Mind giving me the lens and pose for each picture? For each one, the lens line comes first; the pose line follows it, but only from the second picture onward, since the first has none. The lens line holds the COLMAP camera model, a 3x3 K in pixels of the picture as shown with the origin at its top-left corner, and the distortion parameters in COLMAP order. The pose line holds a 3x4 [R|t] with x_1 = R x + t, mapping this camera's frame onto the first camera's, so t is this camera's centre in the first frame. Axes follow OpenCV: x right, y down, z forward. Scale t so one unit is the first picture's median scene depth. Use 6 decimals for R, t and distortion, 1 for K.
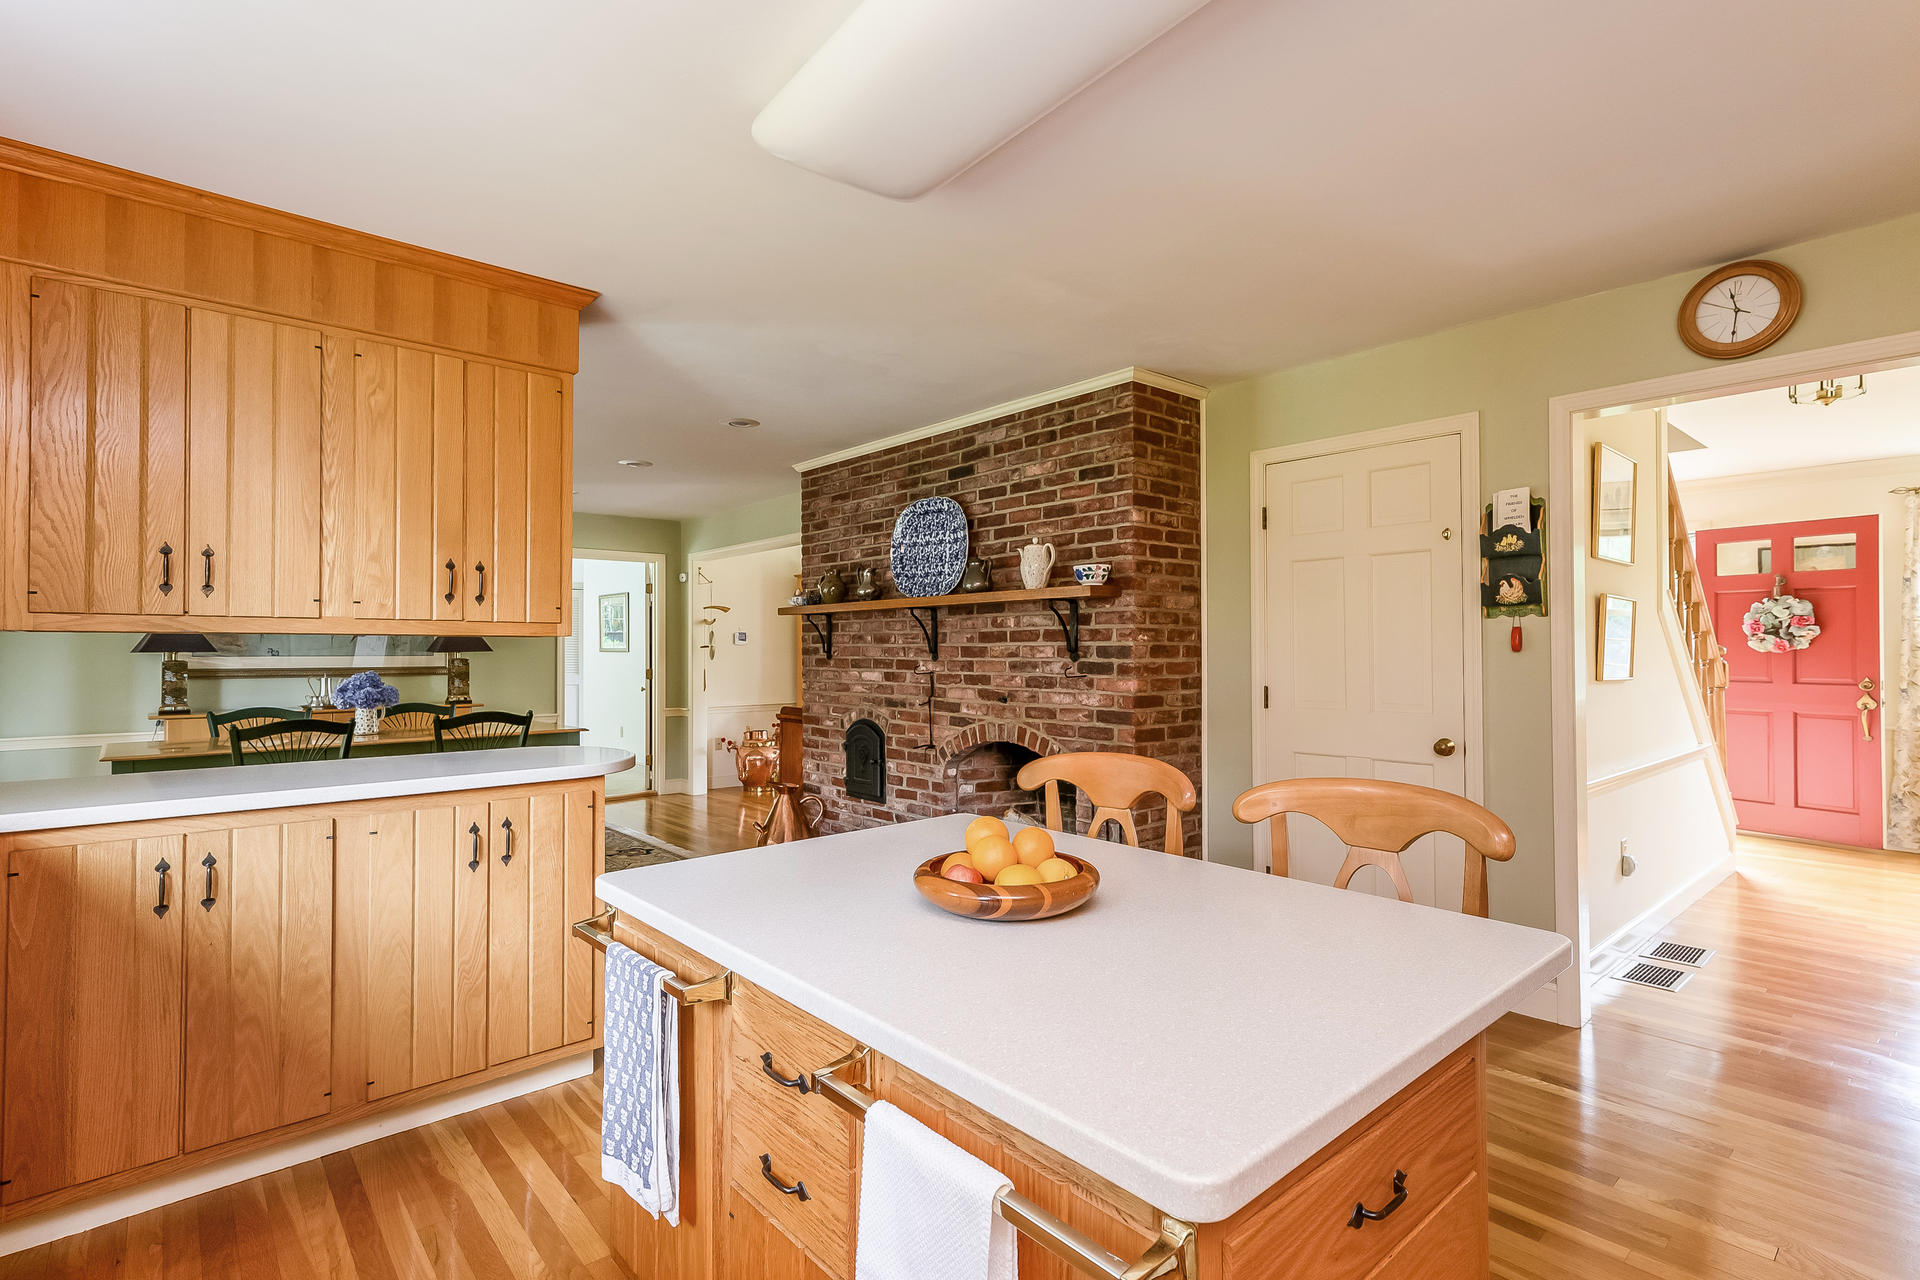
lens RADIAL K [[922.3, 0, 961.4], [0, 922.3, 636.2], [0, 0, 1]] dist [-0.003040, 0.000231]
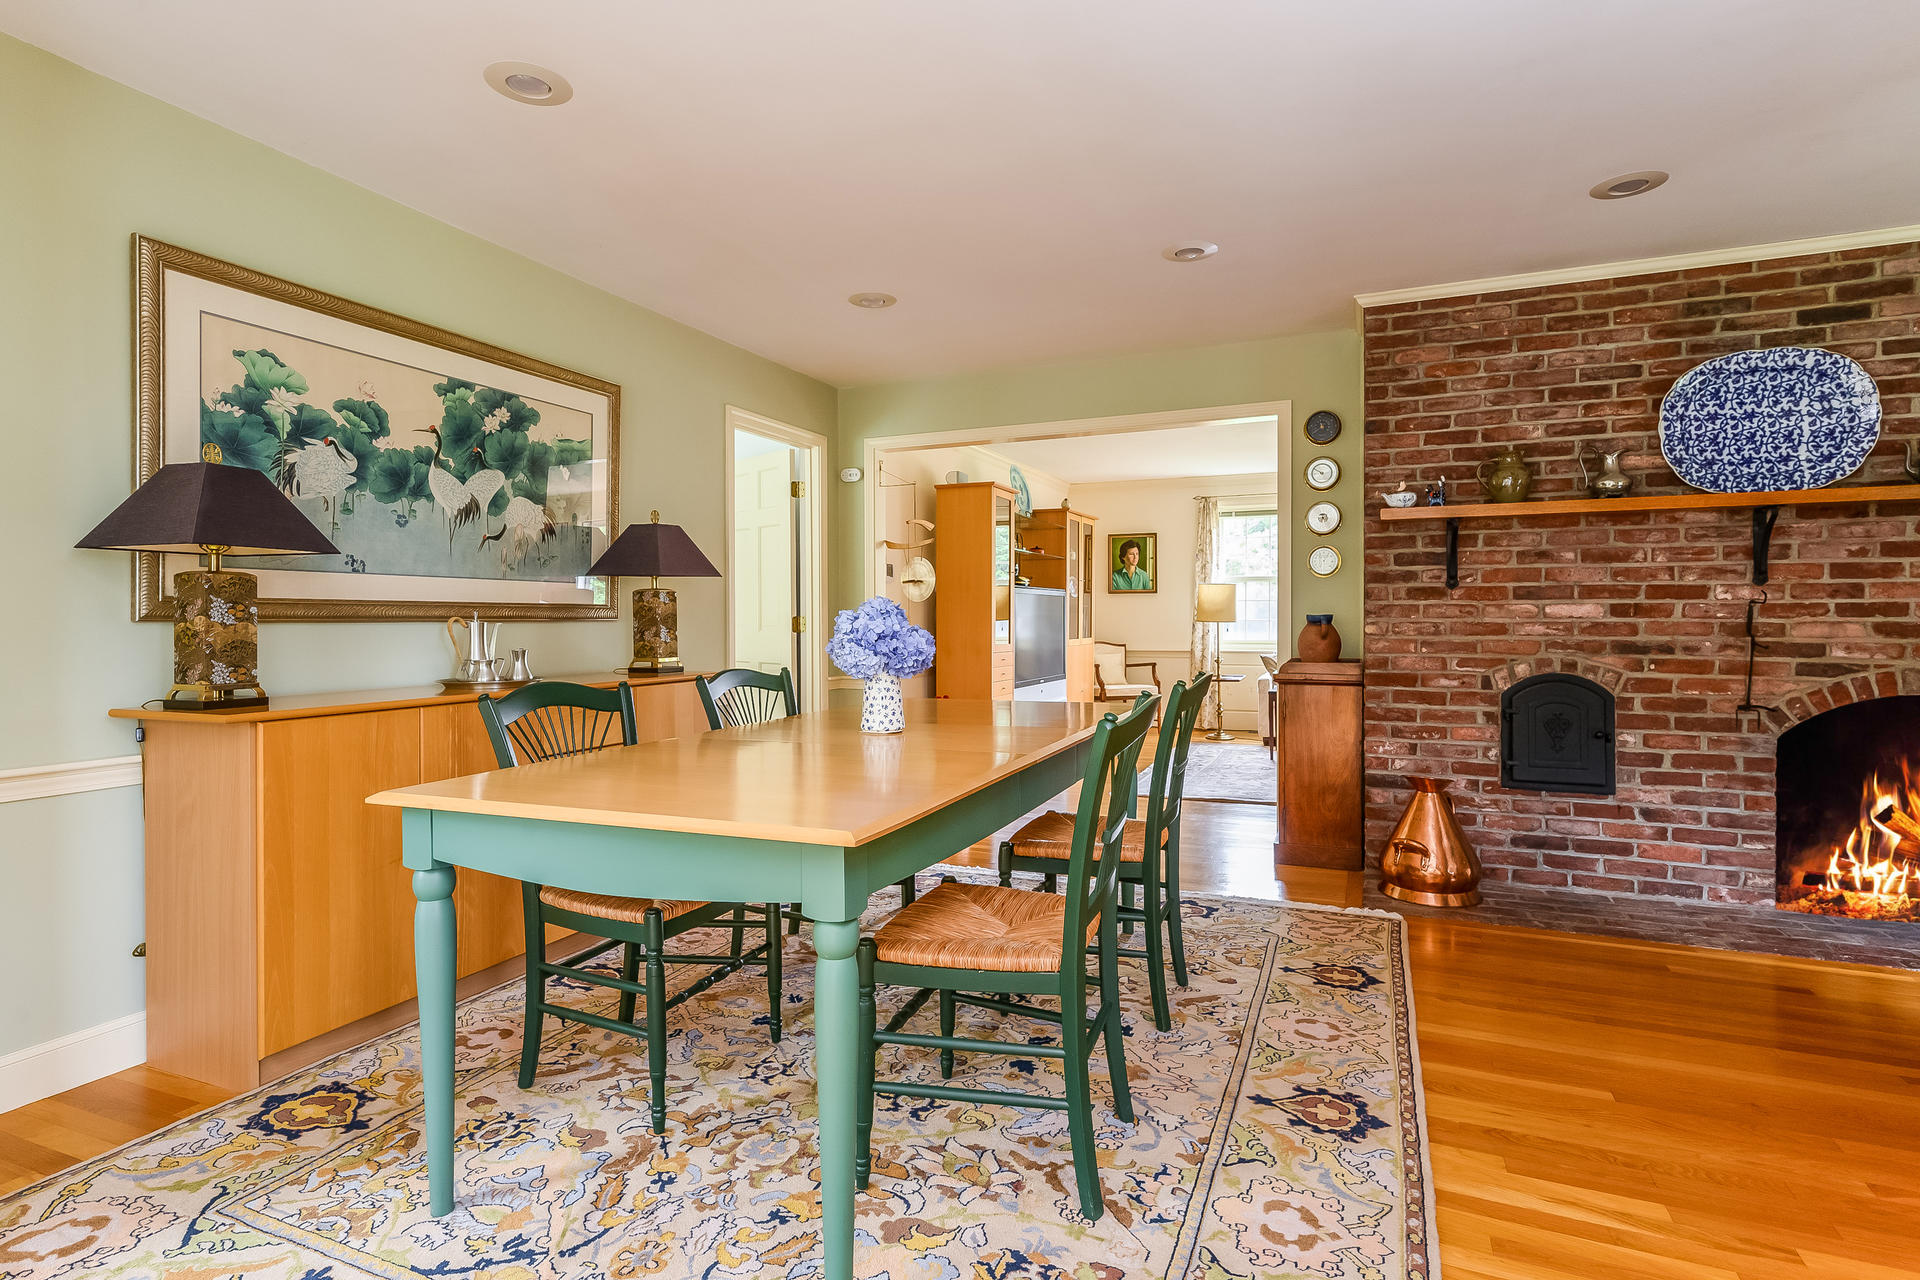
lens RADIAL K [[967.2, 0, 918.1], [0, 967.2, 628.3], [0, 0, 1]] dist [-0.000525, 0.000586]
pose [[0.907704, -0.003348, 0.419597, -0.857614], [-0.006794, 0.999720, 0.022676, 0.044325], [-0.419555, -0.023434, 0.907427, 0.564041]]
